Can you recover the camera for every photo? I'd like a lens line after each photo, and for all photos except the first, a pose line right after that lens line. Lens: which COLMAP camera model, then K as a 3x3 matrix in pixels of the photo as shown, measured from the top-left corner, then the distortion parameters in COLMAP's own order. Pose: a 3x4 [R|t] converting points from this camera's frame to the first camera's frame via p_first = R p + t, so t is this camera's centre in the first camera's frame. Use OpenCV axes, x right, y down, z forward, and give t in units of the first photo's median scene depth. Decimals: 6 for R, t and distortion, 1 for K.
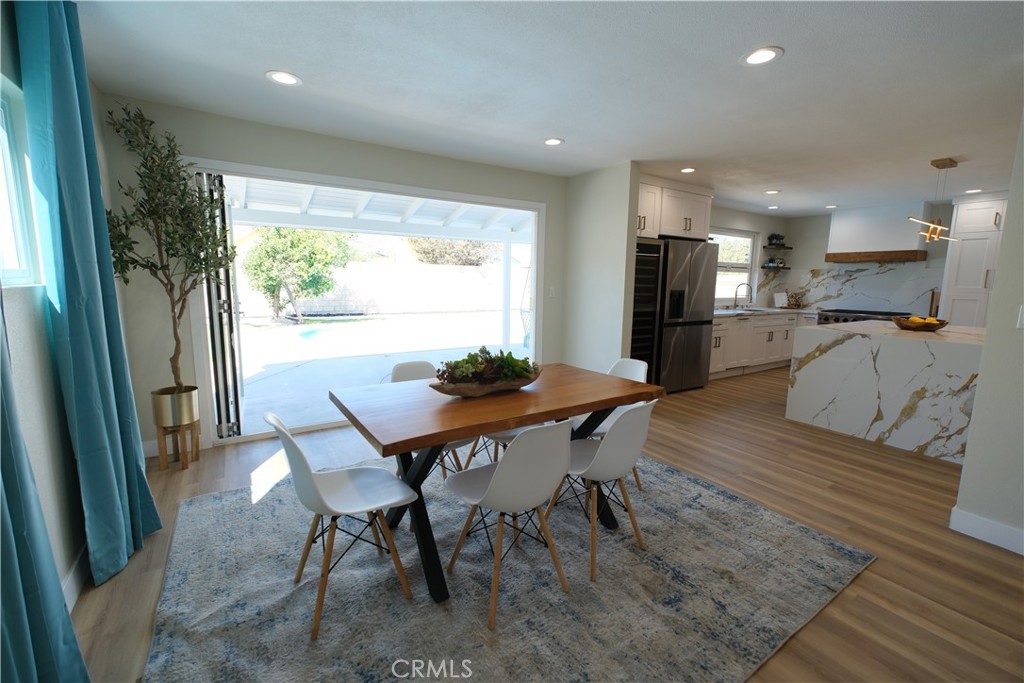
lens RADIAL K [[429.1, 0, 508.5], [0, 429.1, 338.3], [0, 0, 1]] dist [-0.005075, 0.003070]
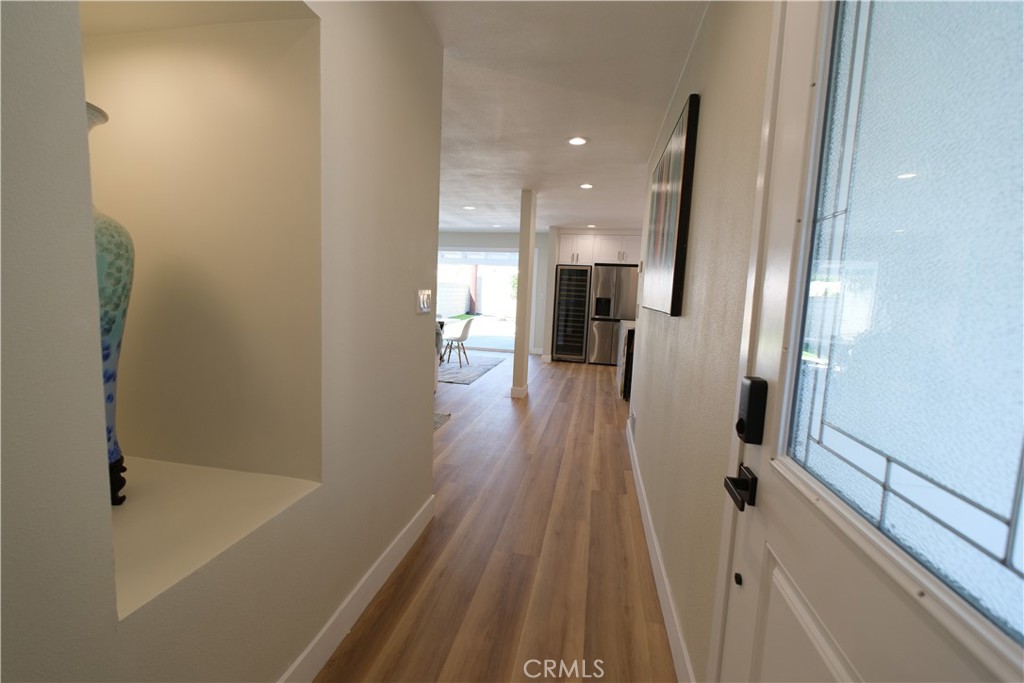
lens RADIAL K [[429.1, 0, 508.5], [0, 429.1, 338.3], [0, 0, 1]] dist [-0.005075, 0.003070]
pose [[0.710105, 0.092481, -0.697995, 1.797112], [-0.128437, 0.991717, 0.000733, 0.112047], [0.692282, 0.089128, 0.716102, -0.506487]]
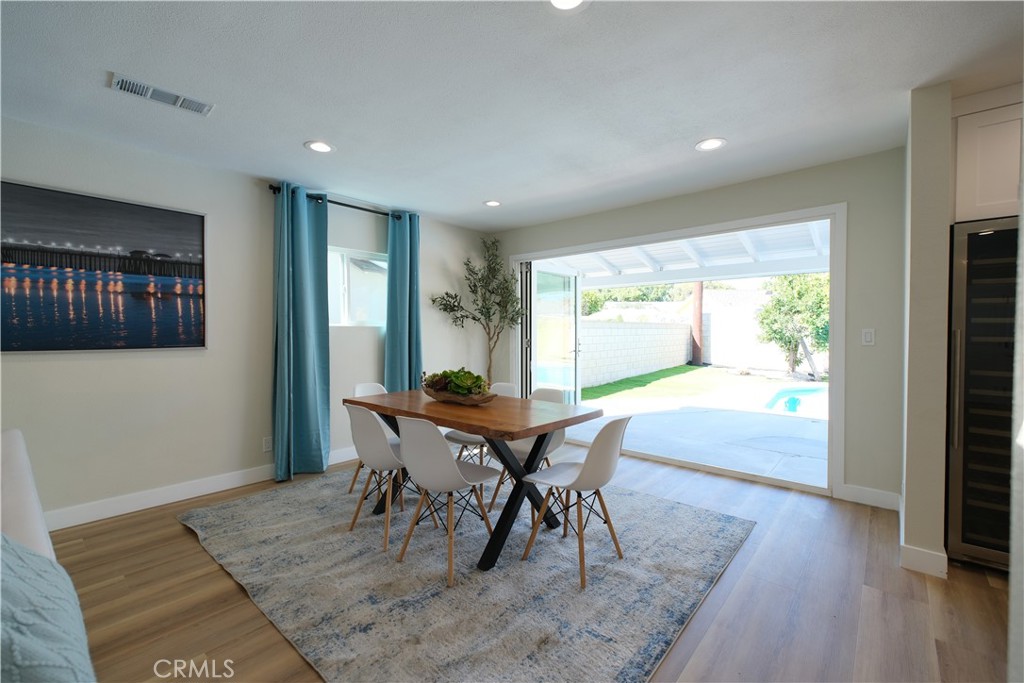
lens RADIAL K [[429.1, 0, 508.5], [0, 429.1, 338.3], [0, 0, 1]] dist [-0.005075, 0.003070]
pose [[0.268852, -0.000481, -0.963181, 0.788370], [-0.127960, 0.991118, -0.036212, -0.025966], [0.954644, 0.132985, 0.266402, 0.491960]]
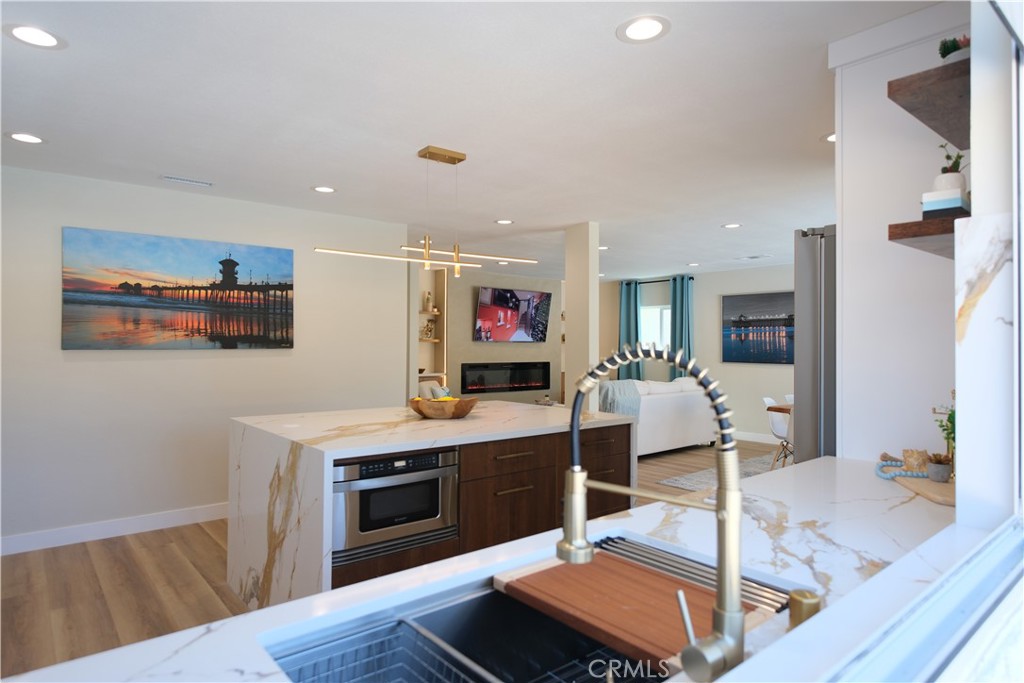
lens RADIAL K [[592.7, 0, 512.0], [0, 592.7, 341.5], [0, 0, 1]] dist [-0.000404, -0.000004]
pose [[-0.991979, -0.019871, -0.124833, 1.146447], [-0.036481, 0.990549, 0.132220, -0.297488], [0.121026, 0.135713, -0.983328, 2.153719]]
